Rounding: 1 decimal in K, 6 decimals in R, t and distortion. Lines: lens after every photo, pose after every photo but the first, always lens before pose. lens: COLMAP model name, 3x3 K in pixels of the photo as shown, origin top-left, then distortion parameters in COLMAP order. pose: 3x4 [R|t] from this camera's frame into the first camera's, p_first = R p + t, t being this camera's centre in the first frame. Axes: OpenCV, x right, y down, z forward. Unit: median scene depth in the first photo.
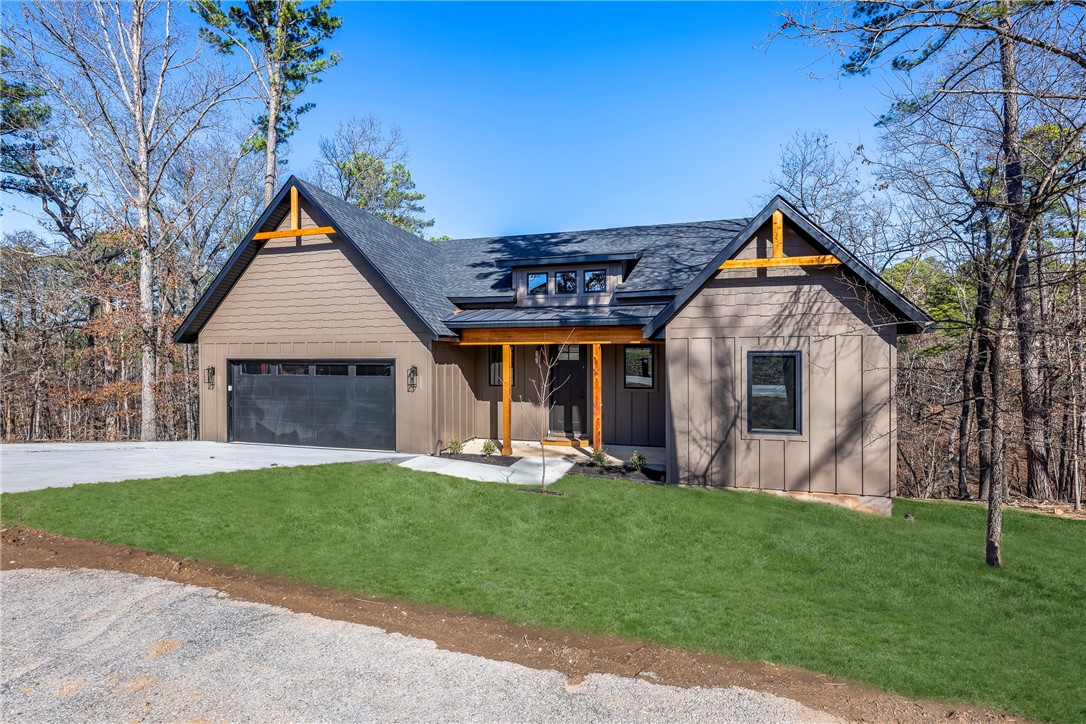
lens RADIAL K [[483.5, 0, 543.9], [0, 483.5, 361.0], [0, 0, 1]] dist [-0.000720, 0.000197]
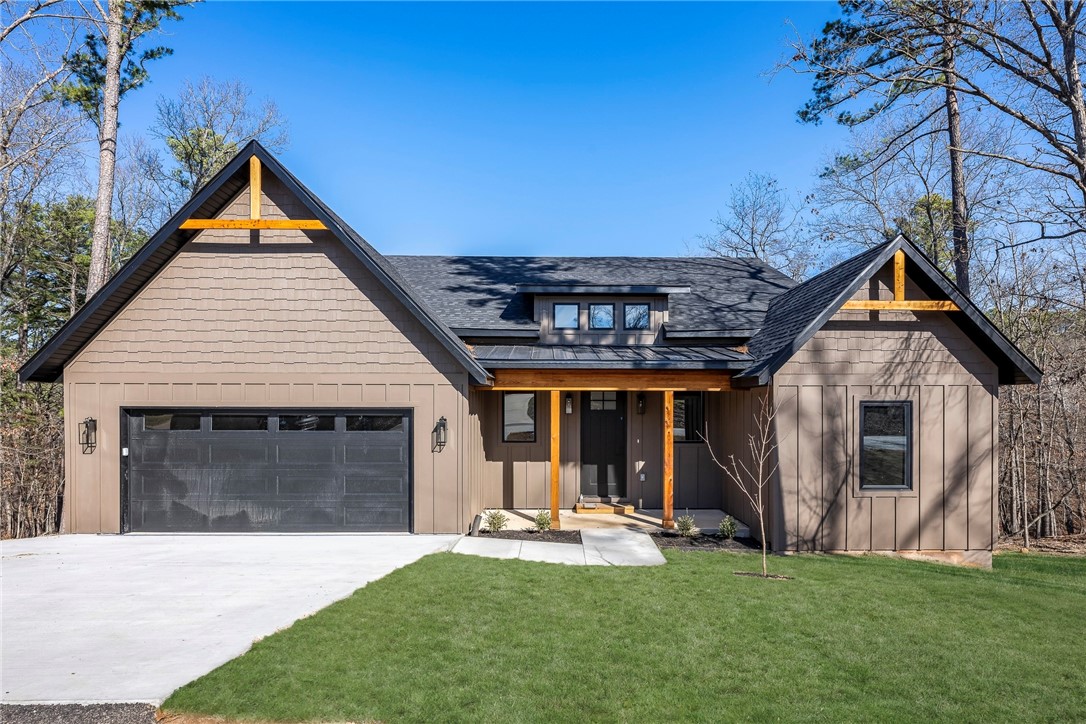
lens RADIAL K [[548.1, 0, 540.8], [0, 548.1, 408.9], [0, 0, 1]] dist [-0.002742, 0.001278]
pose [[0.958124, 0.002562, 0.286341, -0.347080], [-0.001901, 0.999995, -0.002588, -0.000857], [-0.286346, 0.001935, 0.958124, 0.136812]]
